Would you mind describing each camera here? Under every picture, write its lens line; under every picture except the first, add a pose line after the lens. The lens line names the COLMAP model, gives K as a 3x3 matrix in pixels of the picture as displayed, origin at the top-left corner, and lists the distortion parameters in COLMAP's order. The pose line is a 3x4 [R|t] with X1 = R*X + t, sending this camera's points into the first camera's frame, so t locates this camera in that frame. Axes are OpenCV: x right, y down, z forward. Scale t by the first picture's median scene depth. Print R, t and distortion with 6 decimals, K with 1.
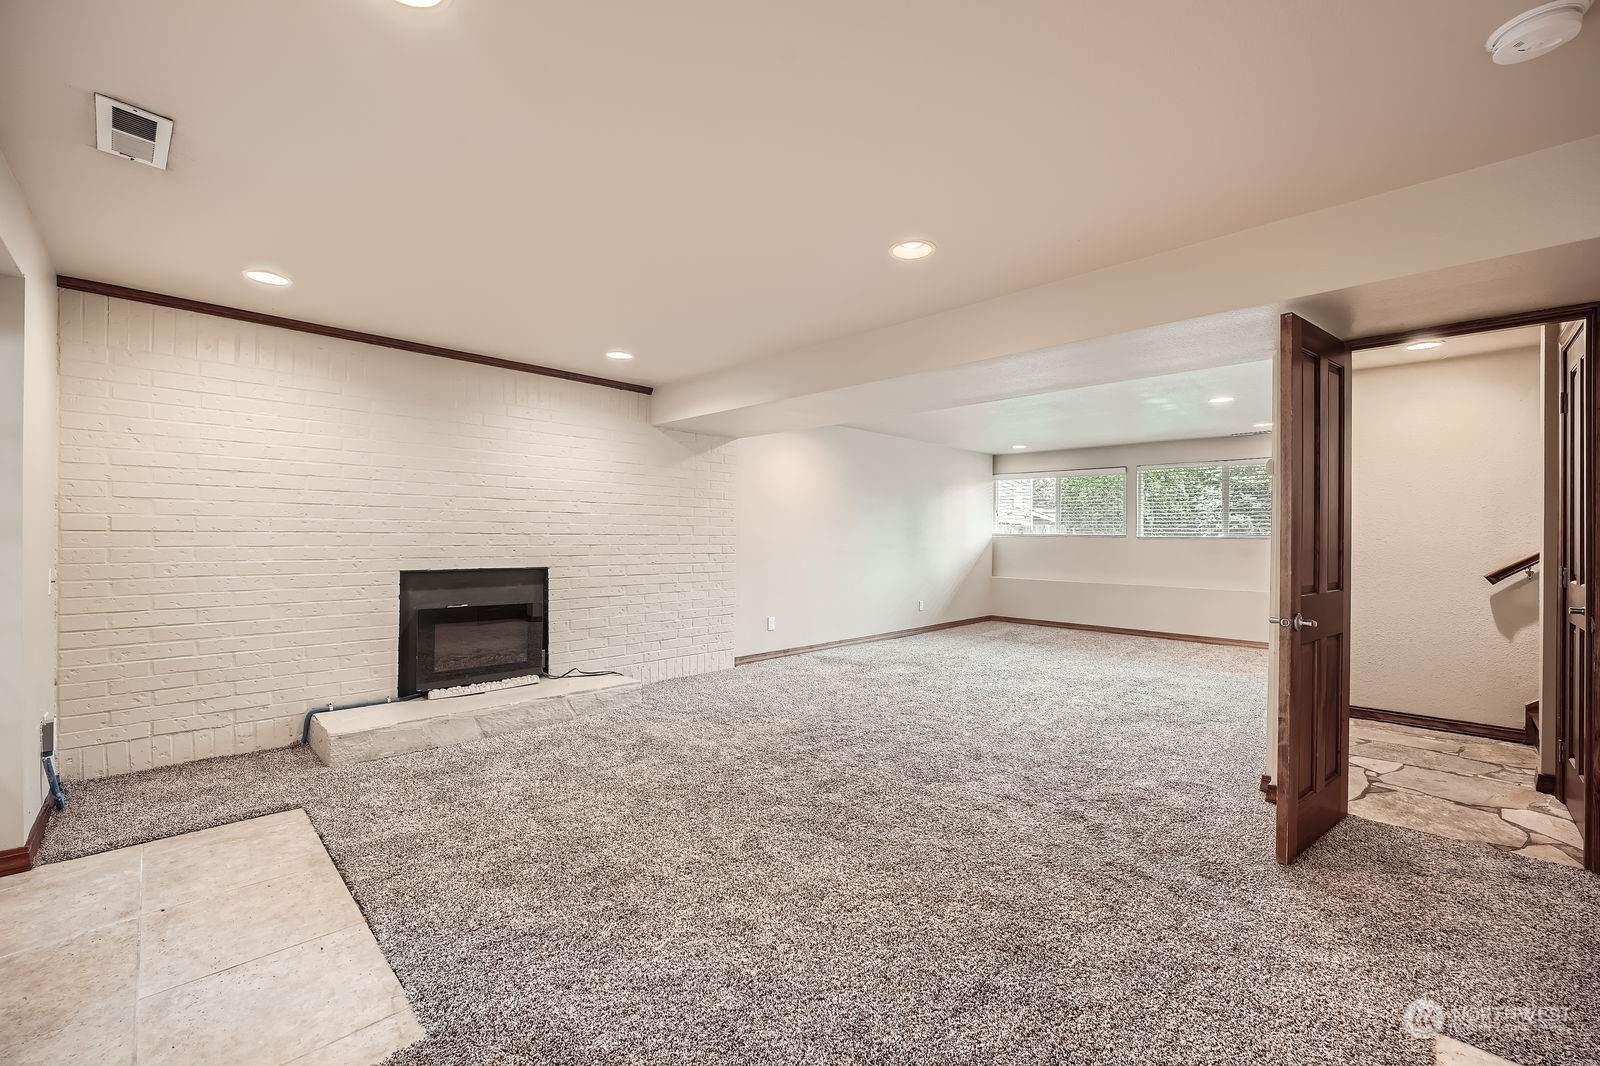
lens RADIAL K [[669.2, 0, 800.0], [0, 669.2, 533.0], [0, 0, 1]] dist [-0.028822, 0.000070]
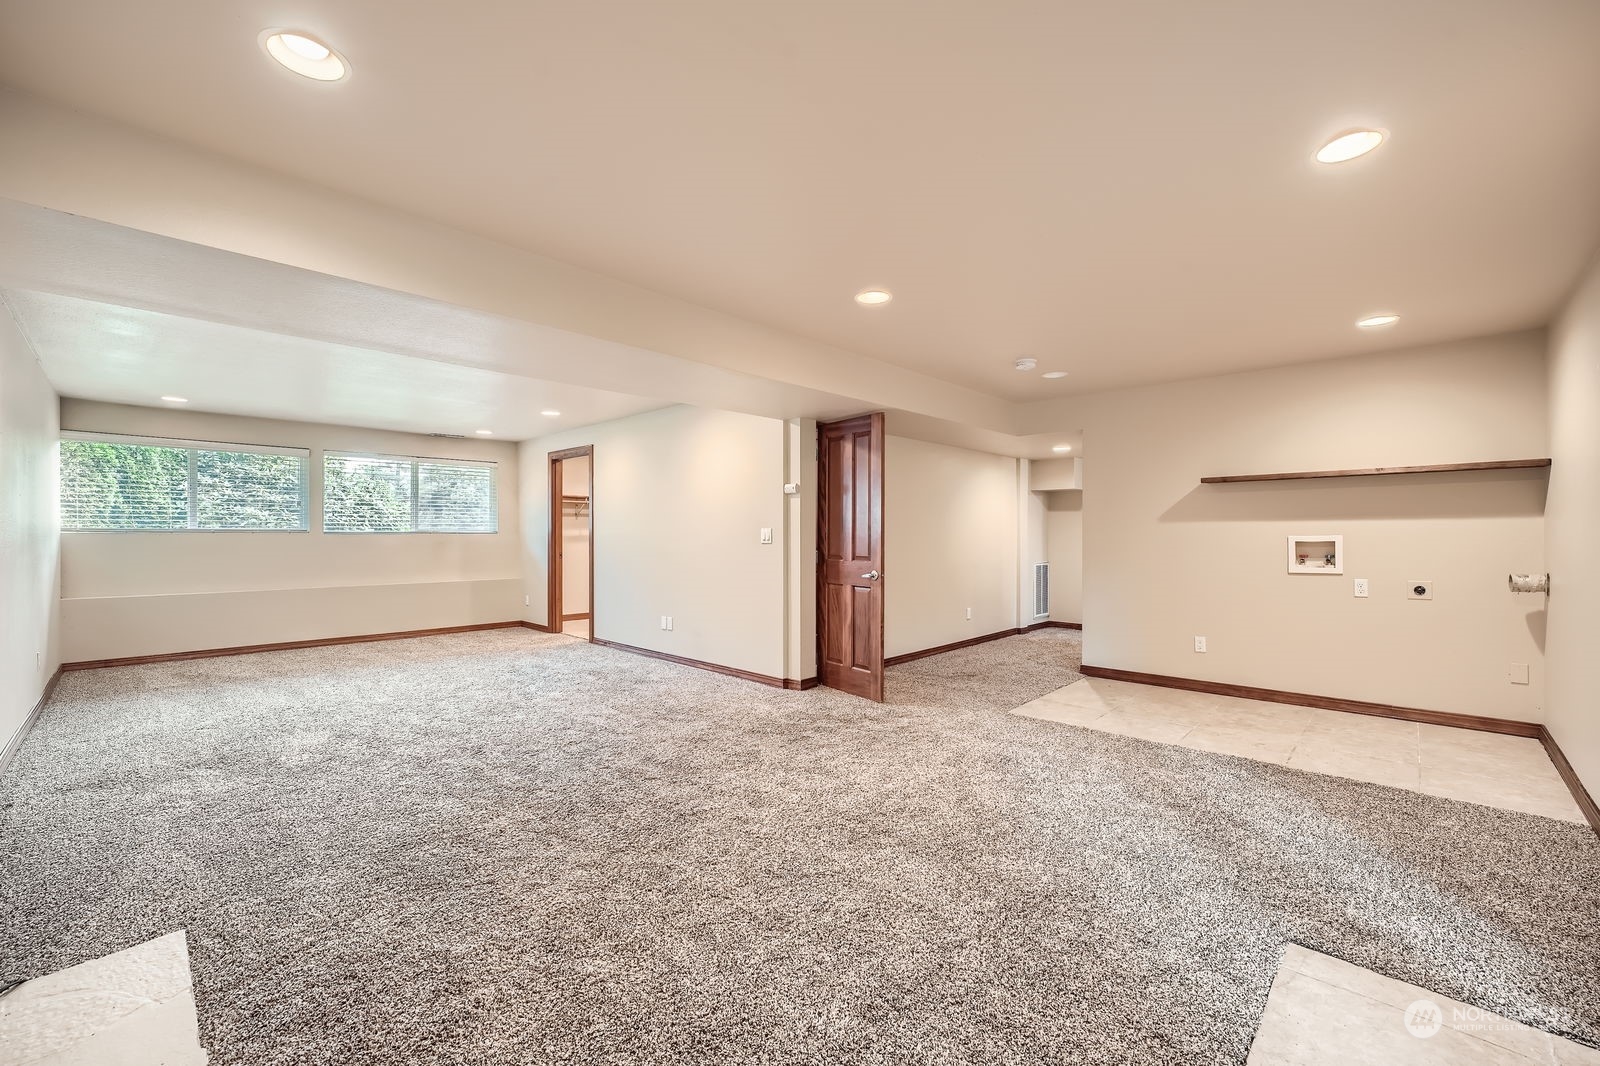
lens RADIAL K [[653.5, 0, 800.0], [0, 653.5, 533.0], [0, 0, 1]] dist [-0.013719, 0.000513]
pose [[-0.026586, -0.005604, 0.999631, -0.689674], [-0.005436, 0.999970, 0.005461, -0.002160], [-0.999632, -0.005289, -0.026615, 0.766578]]
